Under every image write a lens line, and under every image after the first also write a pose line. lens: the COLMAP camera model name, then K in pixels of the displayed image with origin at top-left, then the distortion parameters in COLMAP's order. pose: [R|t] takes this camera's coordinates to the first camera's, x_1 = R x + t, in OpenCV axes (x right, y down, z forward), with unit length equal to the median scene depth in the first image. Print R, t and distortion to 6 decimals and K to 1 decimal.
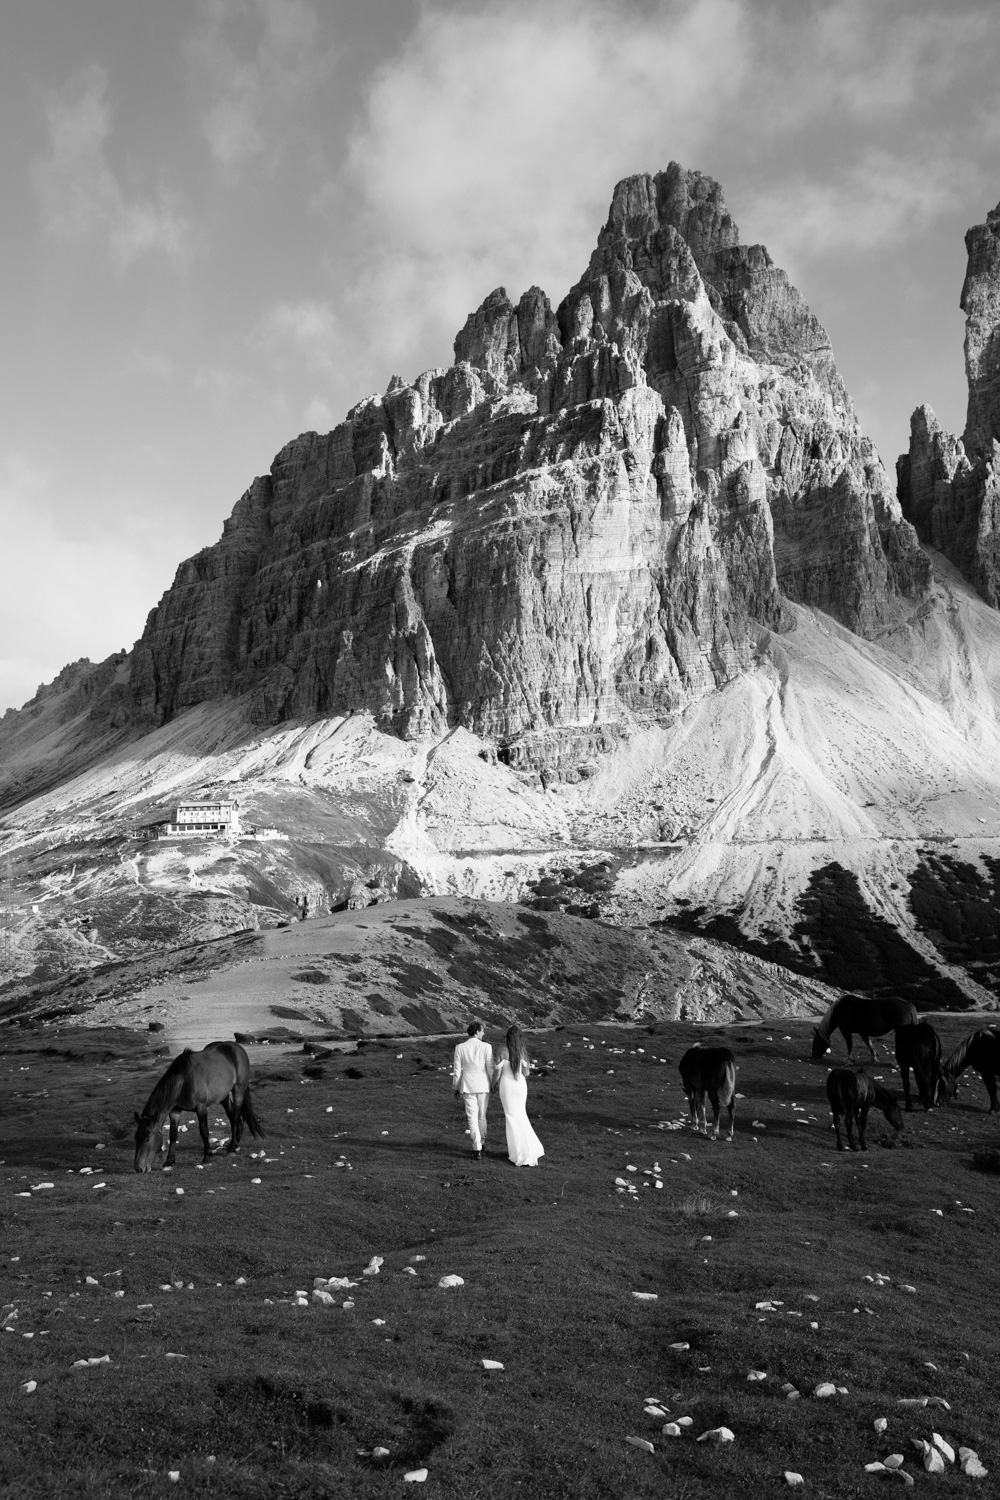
lens RADIAL K [[1504.2, 0, 480.9], [0, 1504.2, 771.3], [0, 0, 1]] dist [-0.012160, 0.003219]
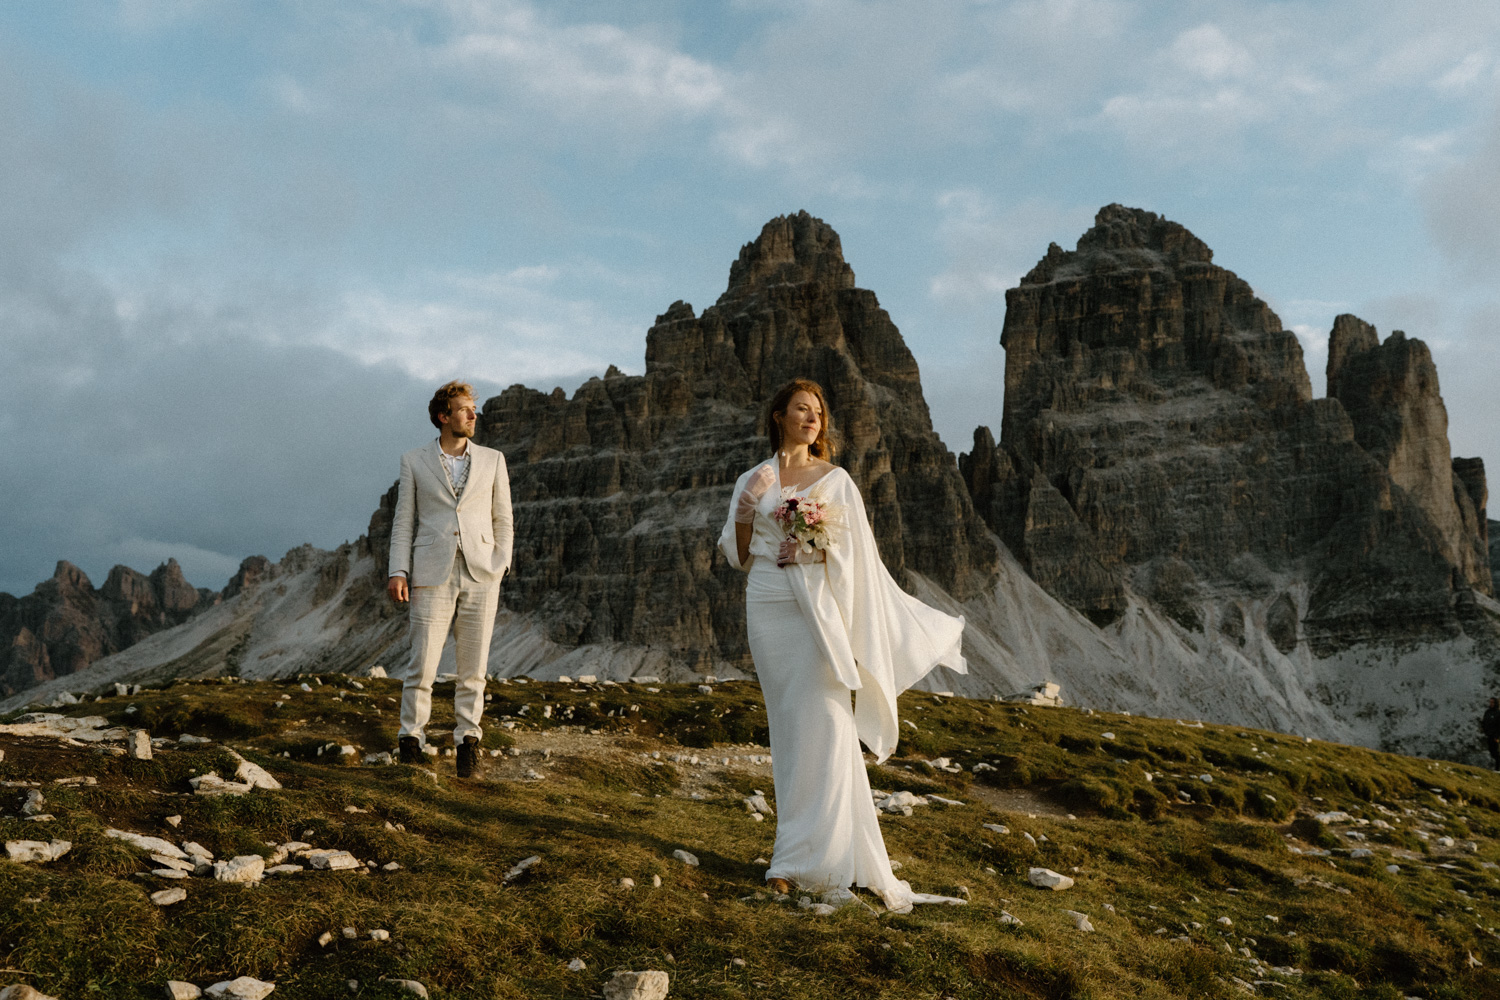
lens RADIAL K [[1538.7, 0, 750.0], [0, 1538.7, 500.0], [0, 0, 1]] dist [-0.003066, 0.005545]
pose [[0.967183, 0.065827, 0.245406, -0.328533], [-0.055937, 0.997324, -0.047064, -0.104322], [-0.247848, 0.031792, 0.968277, -0.440634]]
